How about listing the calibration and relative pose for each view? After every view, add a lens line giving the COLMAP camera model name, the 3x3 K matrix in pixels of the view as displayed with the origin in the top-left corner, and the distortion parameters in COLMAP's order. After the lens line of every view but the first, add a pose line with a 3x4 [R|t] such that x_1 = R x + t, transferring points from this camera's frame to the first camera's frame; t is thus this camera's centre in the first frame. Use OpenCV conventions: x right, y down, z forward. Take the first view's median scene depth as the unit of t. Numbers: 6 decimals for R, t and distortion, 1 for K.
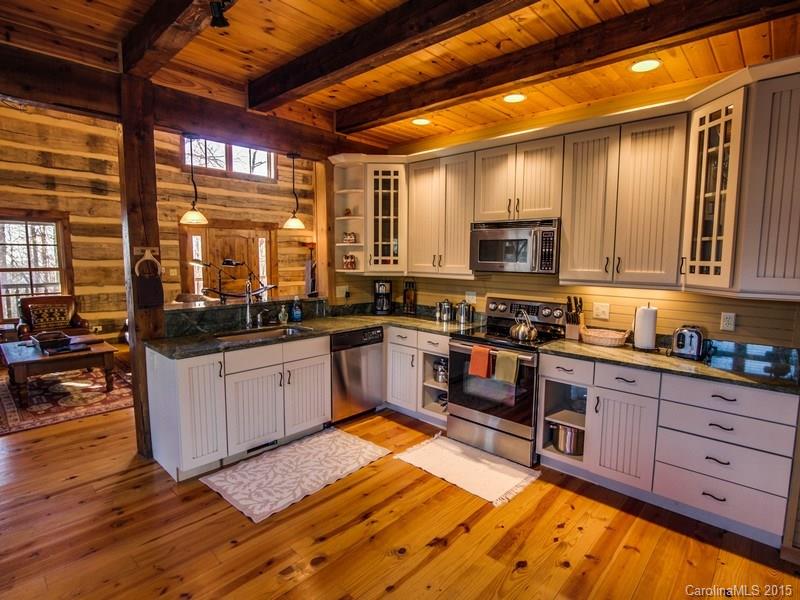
lens RADIAL K [[417.9, 0, 400.0], [0, 417.9, 300.0], [0, 0, 1]] dist [-0.017442, 0.000334]
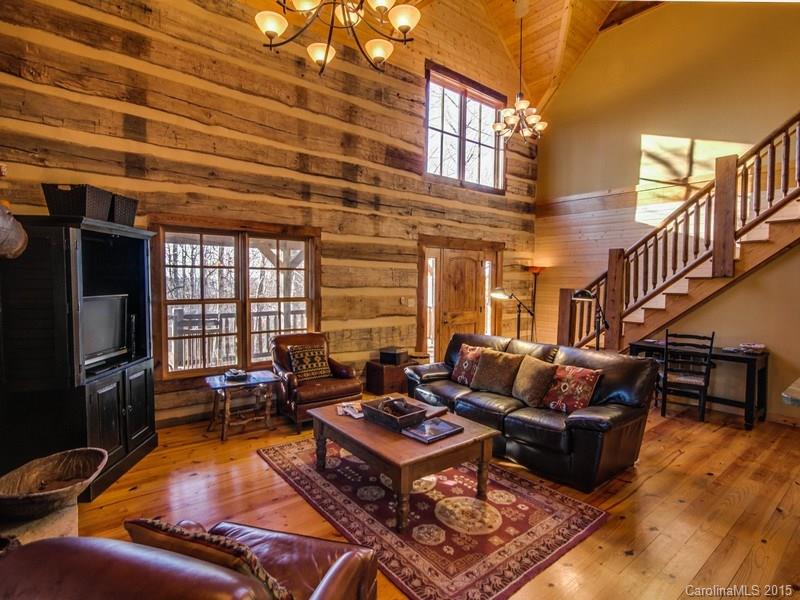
lens RADIAL K [[417.9, 0, 400.0], [0, 417.9, 300.0], [0, 0, 1]] dist [-0.017442, 0.000334]
pose [[0.988230, 0.009680, -0.152671, -0.518698], [-0.018352, 0.998290, -0.055500, -0.031533], [0.151873, 0.057649, 0.986717, 0.230499]]
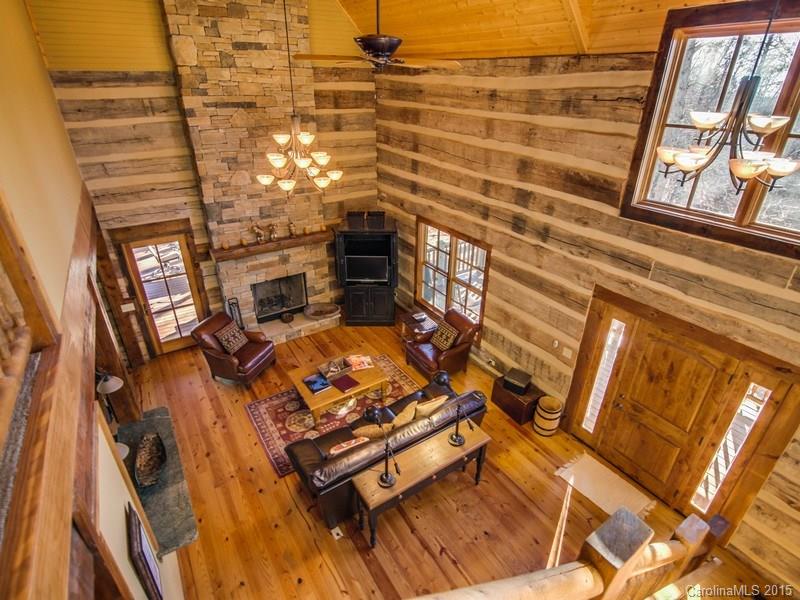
lens RADIAL K [[406.1, 0, 399.9], [0, 406.1, 297.3], [0, 0, 1]] dist [-0.019480, -0.000184]
pose [[-0.236253, 0.442957, -0.864855, 0.075560], [-0.110293, 0.872074, 0.476784, -0.511869], [0.965412, 0.208029, -0.157175, 0.954225]]
